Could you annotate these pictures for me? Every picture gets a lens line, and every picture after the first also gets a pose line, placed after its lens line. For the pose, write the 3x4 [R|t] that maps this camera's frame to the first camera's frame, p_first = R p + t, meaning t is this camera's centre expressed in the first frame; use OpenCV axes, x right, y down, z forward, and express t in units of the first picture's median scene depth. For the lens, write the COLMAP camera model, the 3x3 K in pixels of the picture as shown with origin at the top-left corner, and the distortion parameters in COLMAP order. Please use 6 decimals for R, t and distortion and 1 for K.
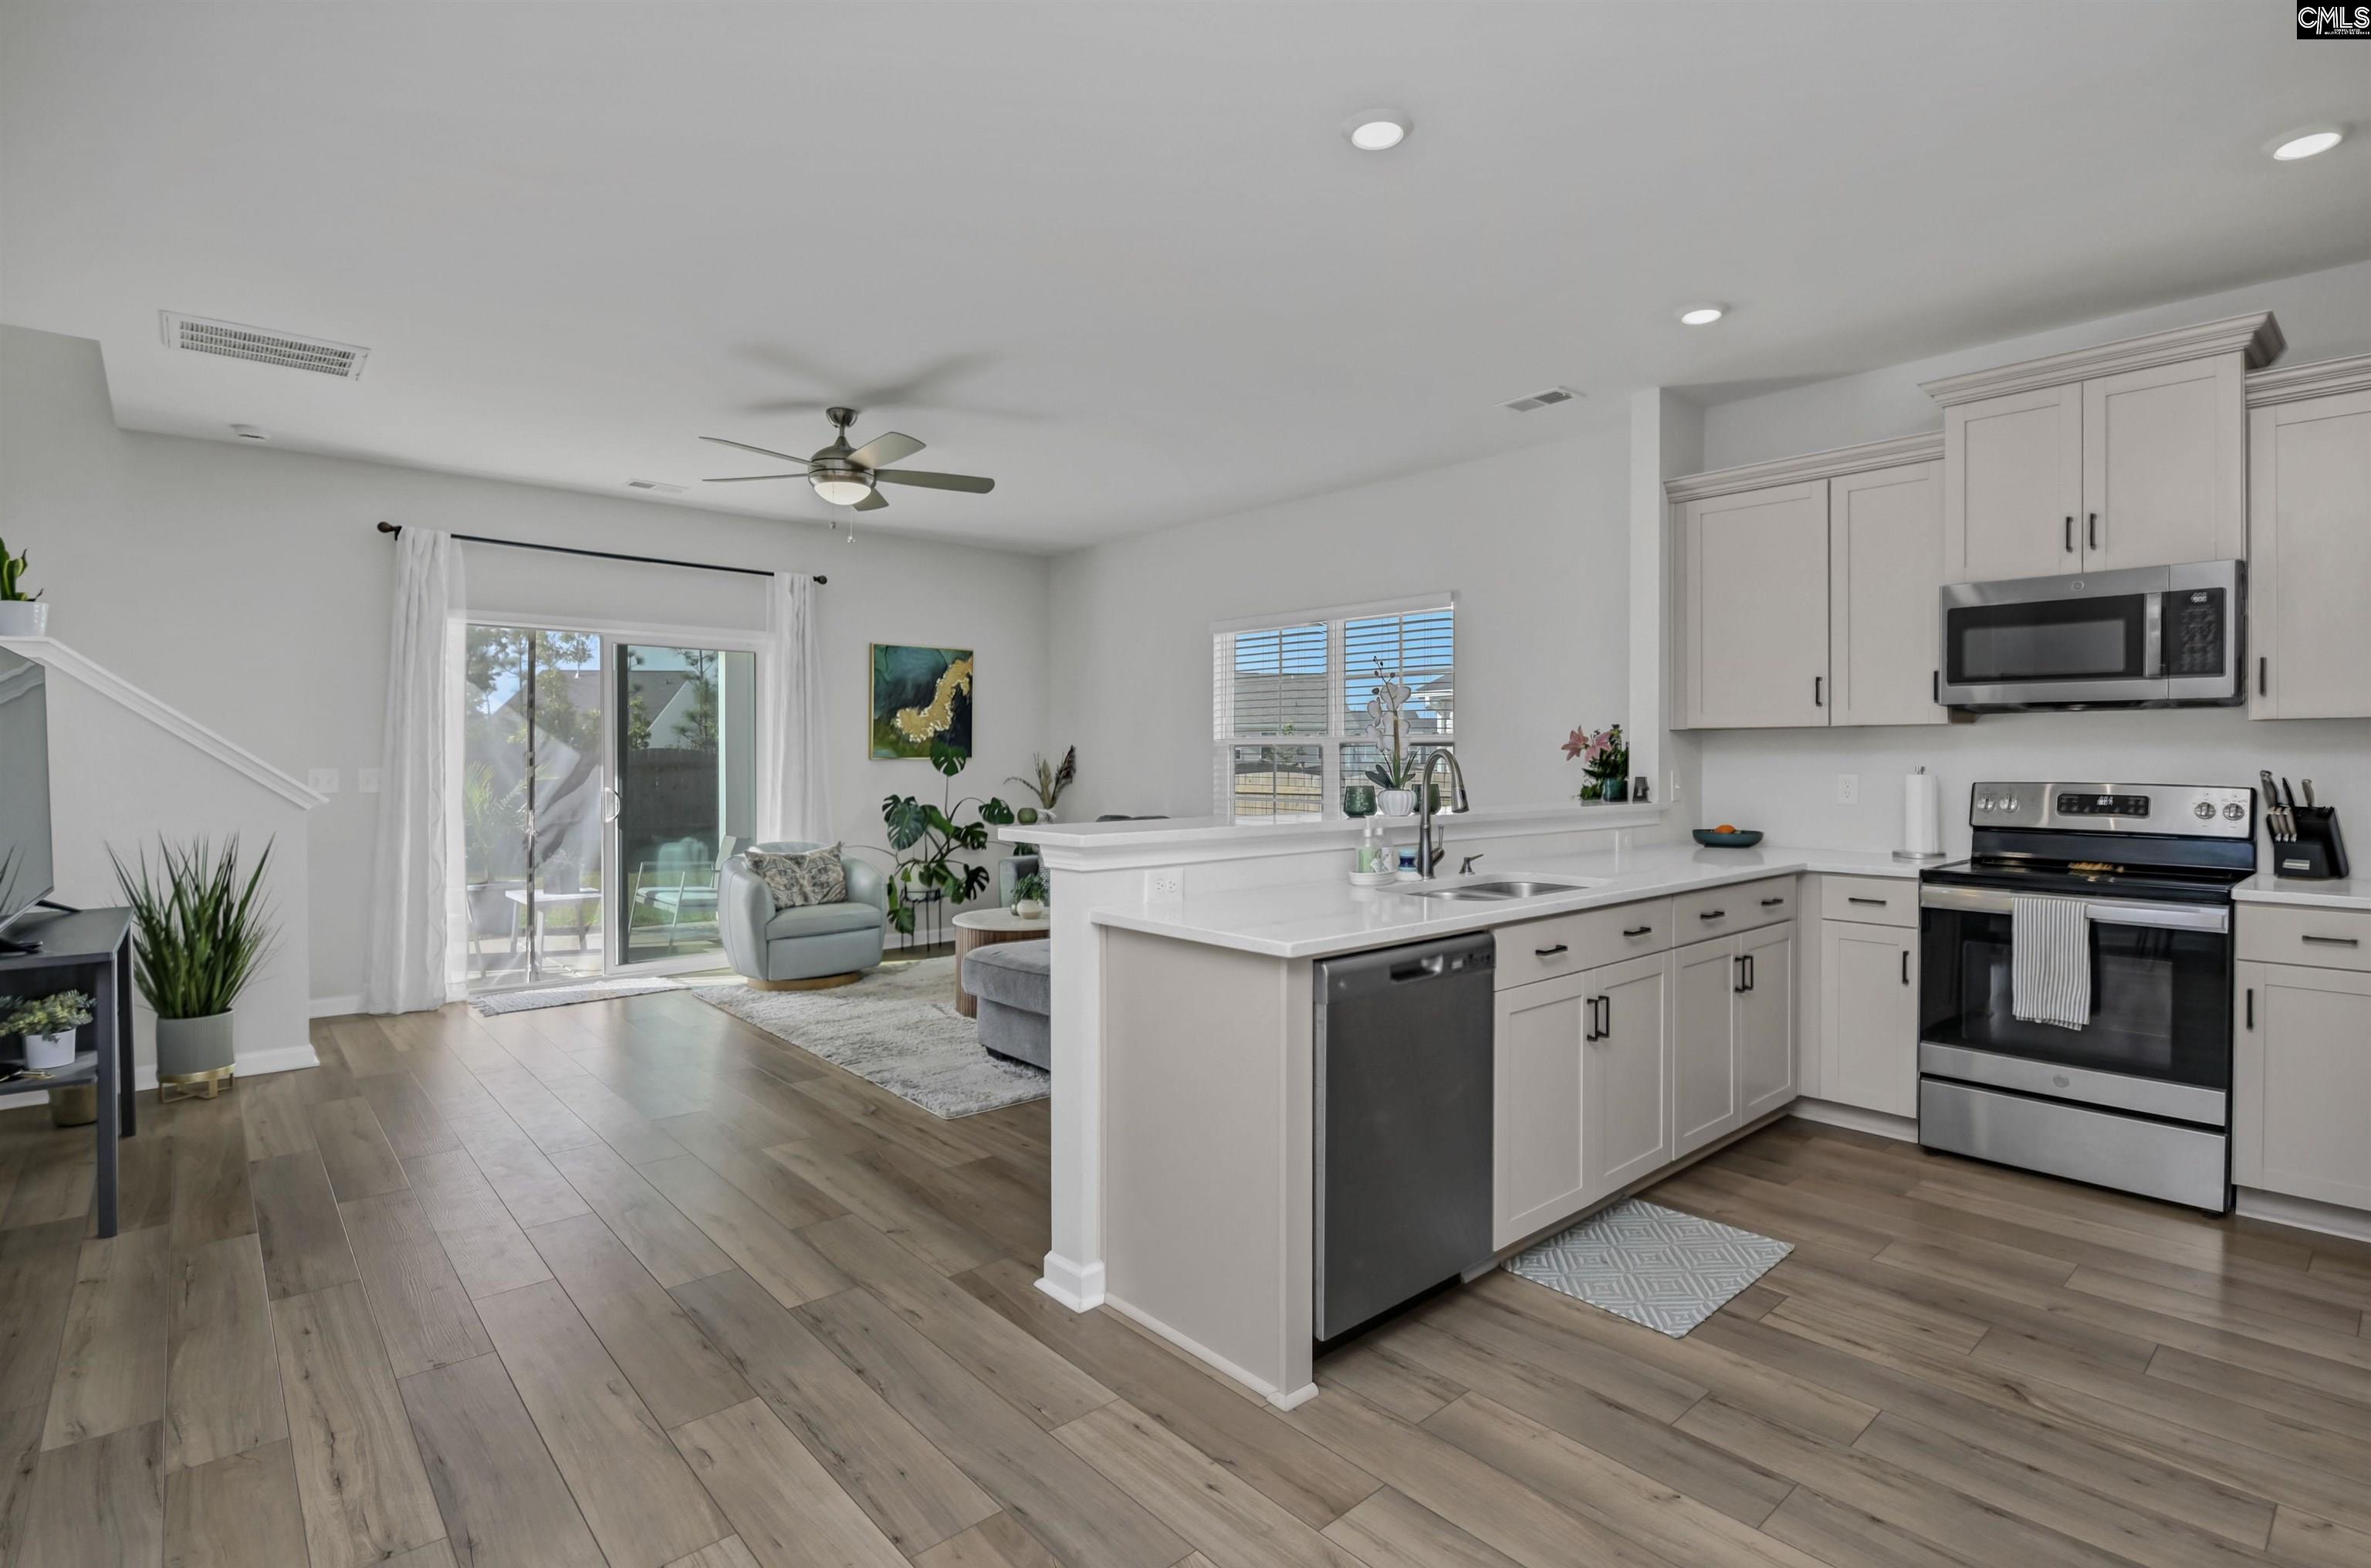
lens RADIAL K [[1097.0, 0, 1176.3], [0, 1097.0, 776.4], [0, 0, 1]] dist [-0.002057, -0.003667]
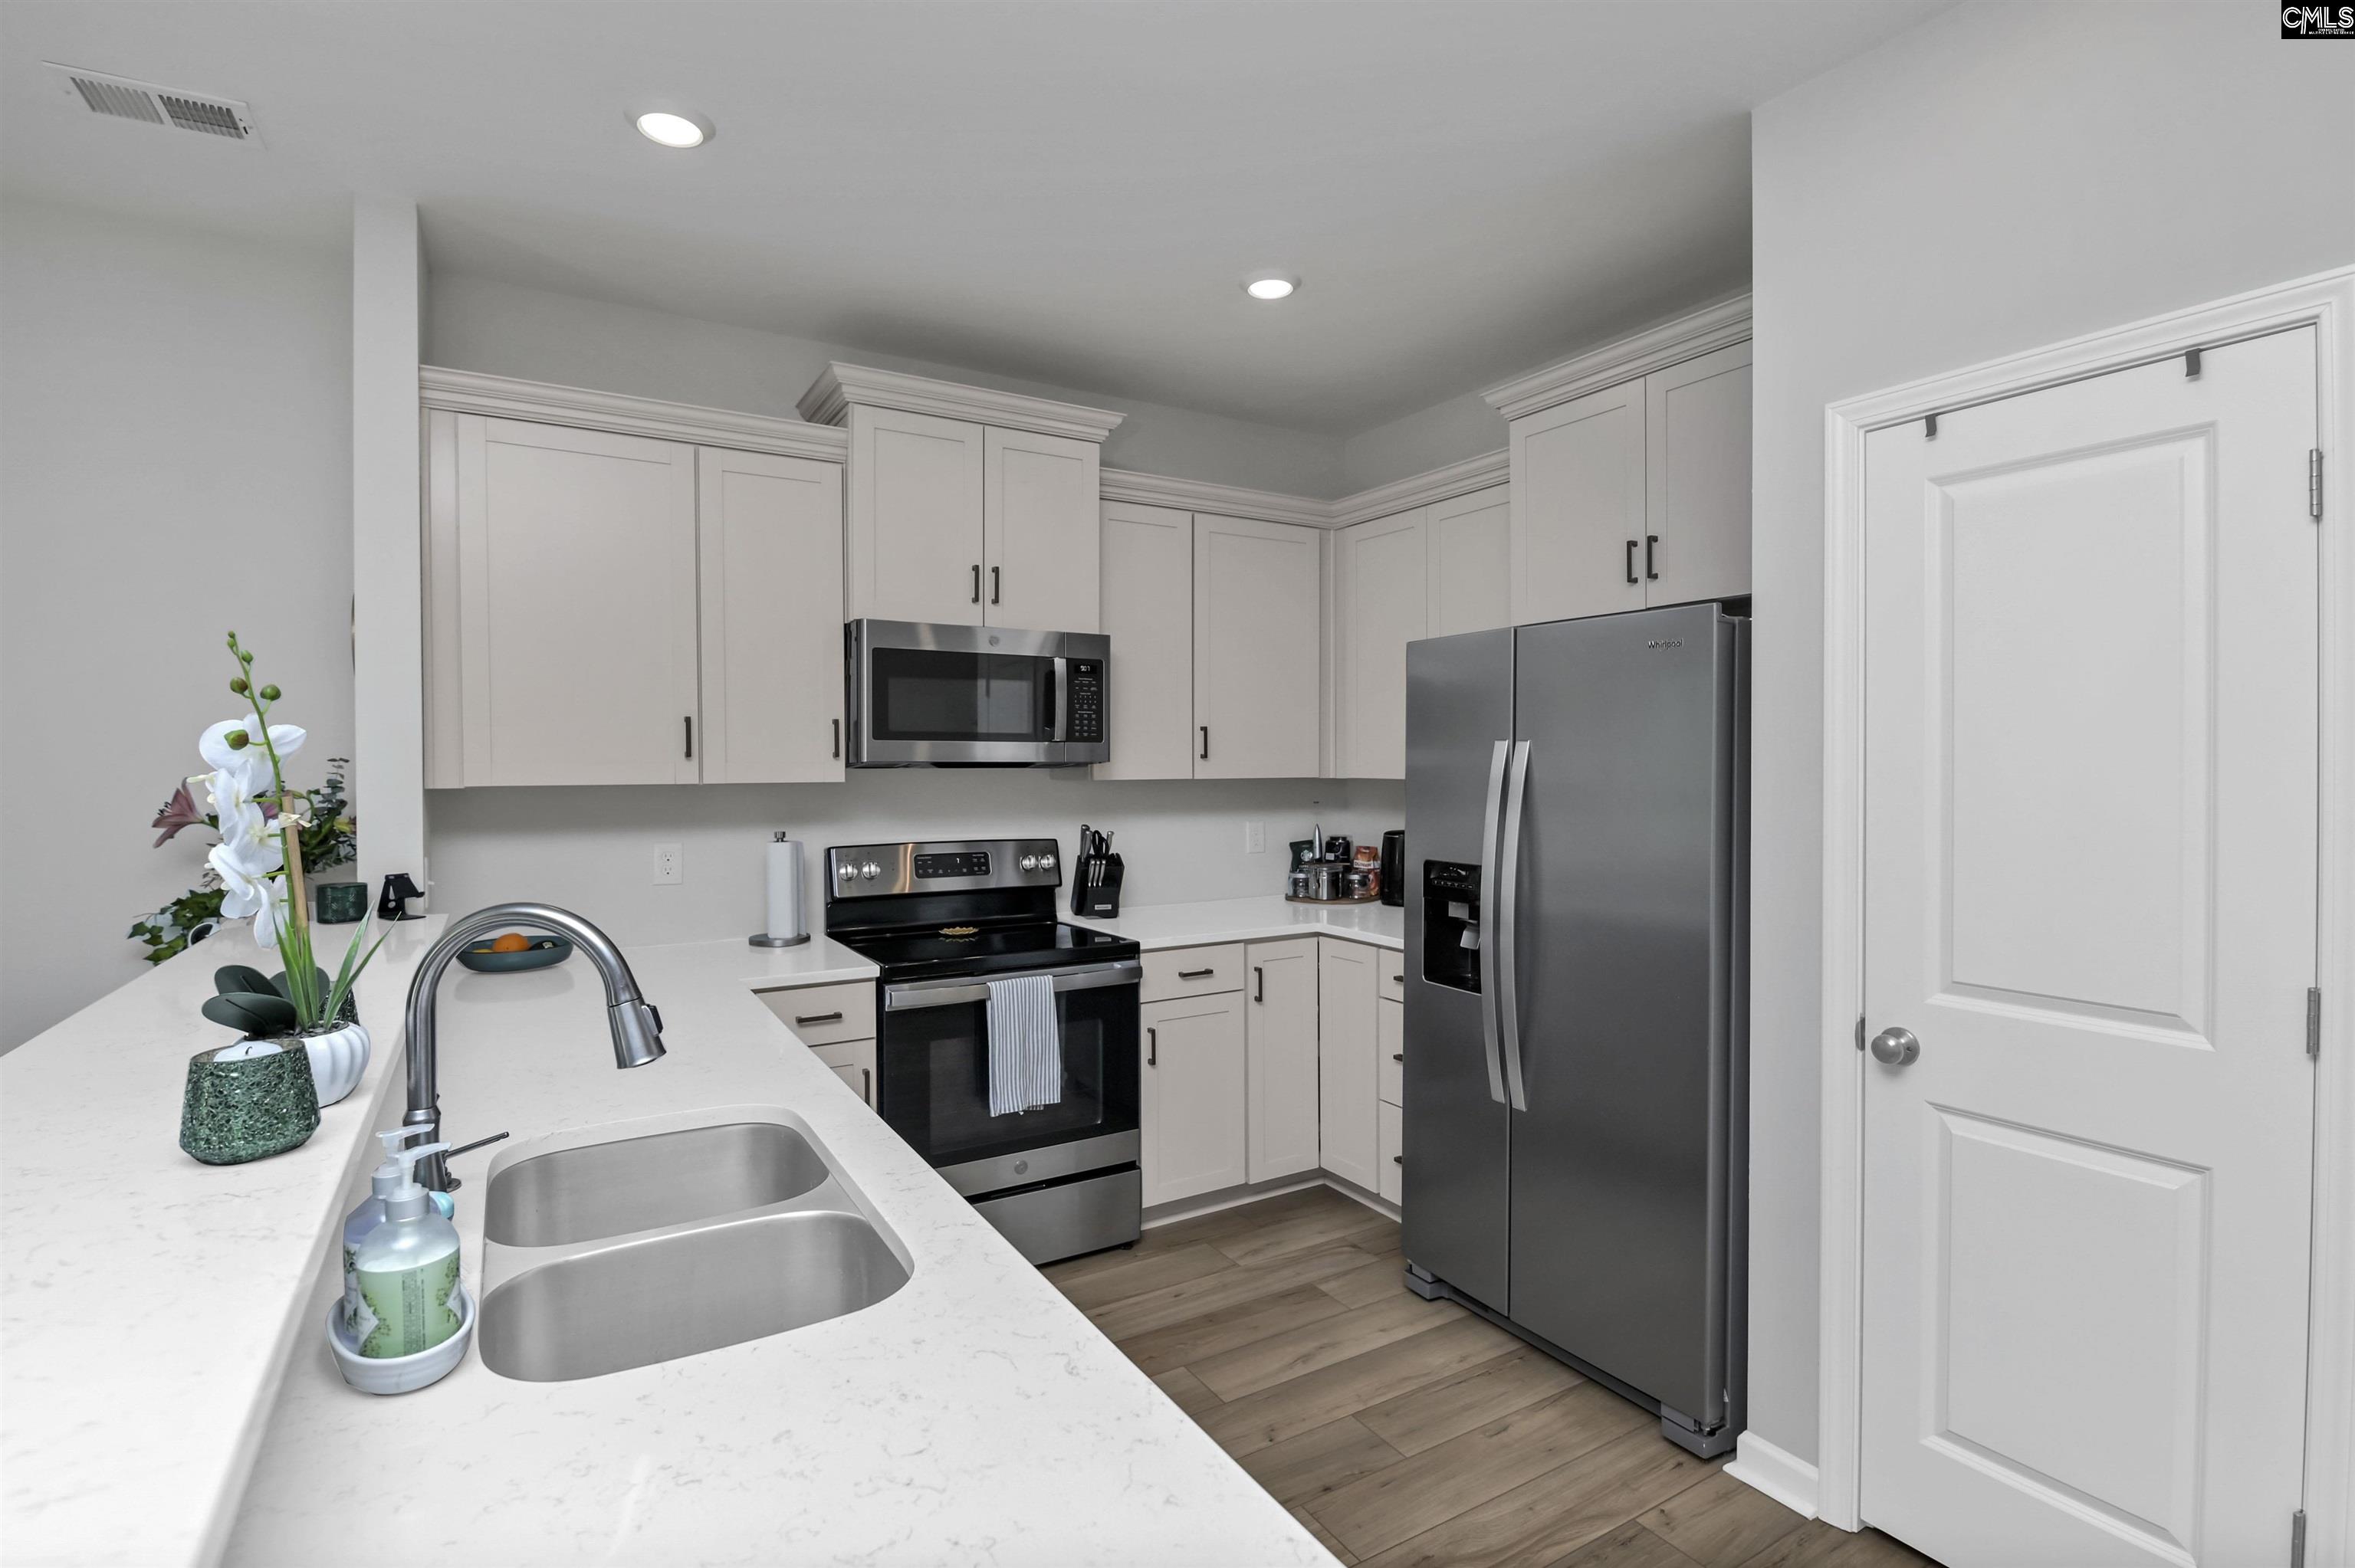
lens RADIAL K [[1089.5, 0, 1179.8], [0, 1089.5, 778.4], [0, 0, 1]] dist [-0.002057, -0.003667]
pose [[0.177114, -0.016145, 0.984058, -0.080726], [0.024161, 0.999635, 0.012052, -0.061980], [-0.983894, 0.021642, 0.177440, 0.670016]]
